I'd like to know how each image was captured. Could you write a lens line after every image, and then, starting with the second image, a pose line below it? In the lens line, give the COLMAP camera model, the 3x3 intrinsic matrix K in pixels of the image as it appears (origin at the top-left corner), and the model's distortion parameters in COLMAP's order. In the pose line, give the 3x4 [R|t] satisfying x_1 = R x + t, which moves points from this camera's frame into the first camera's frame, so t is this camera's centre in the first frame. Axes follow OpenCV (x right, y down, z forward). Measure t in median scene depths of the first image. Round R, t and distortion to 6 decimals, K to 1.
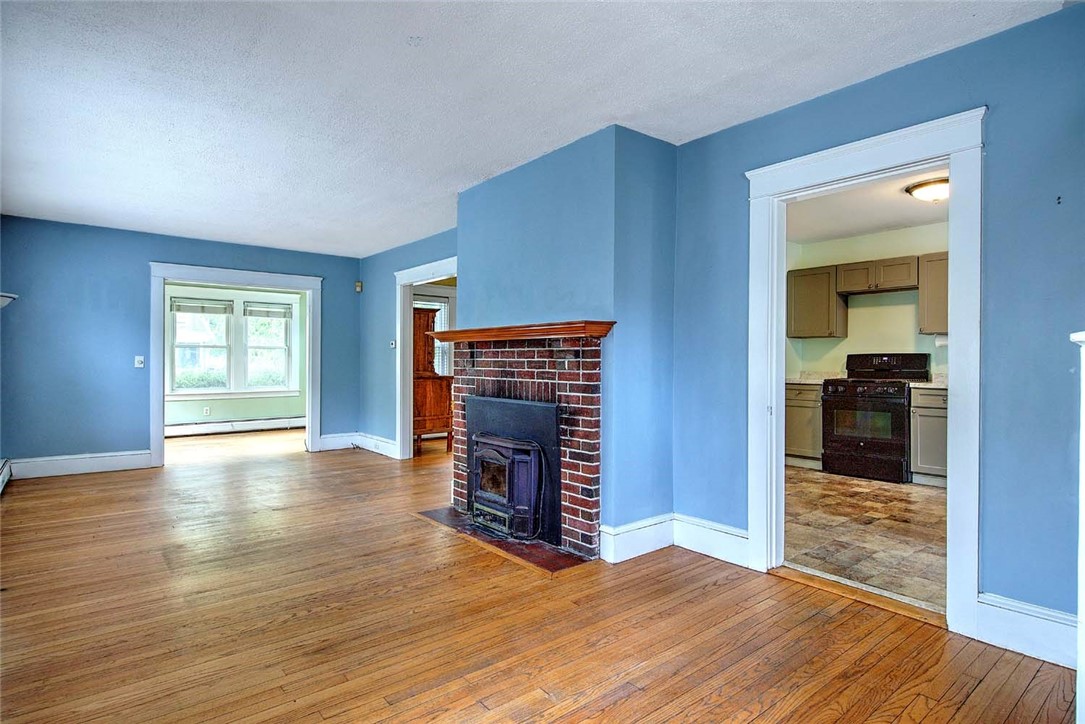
lens RADIAL K [[572.4, 0, 543.4], [0, 572.4, 362.4], [0, 0, 1]] dist [0.002623, -0.002678]
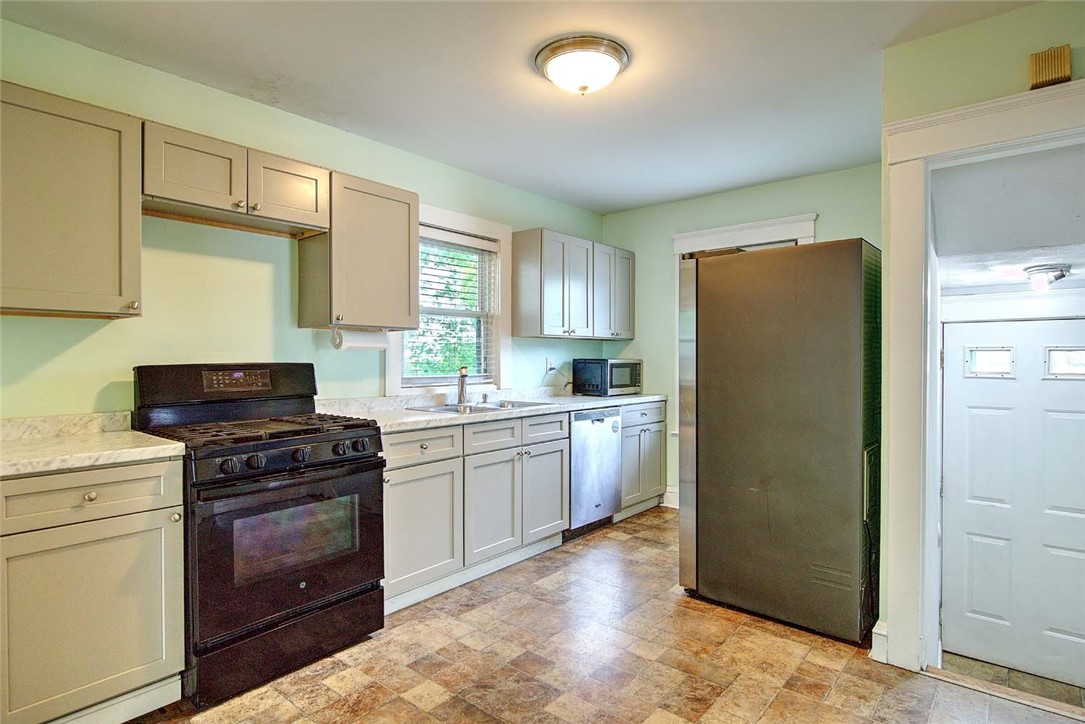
lens RADIAL K [[572.4, 0, 546.6], [0, 572.4, 362.9], [0, 0, 1]] dist [0.002623, -0.002678]
pose [[-0.187479, -0.013635, 0.982174, 0.189275], [0.008079, 0.999848, 0.015423, -0.034819], [-0.982235, 0.010827, -0.187341, 1.414667]]
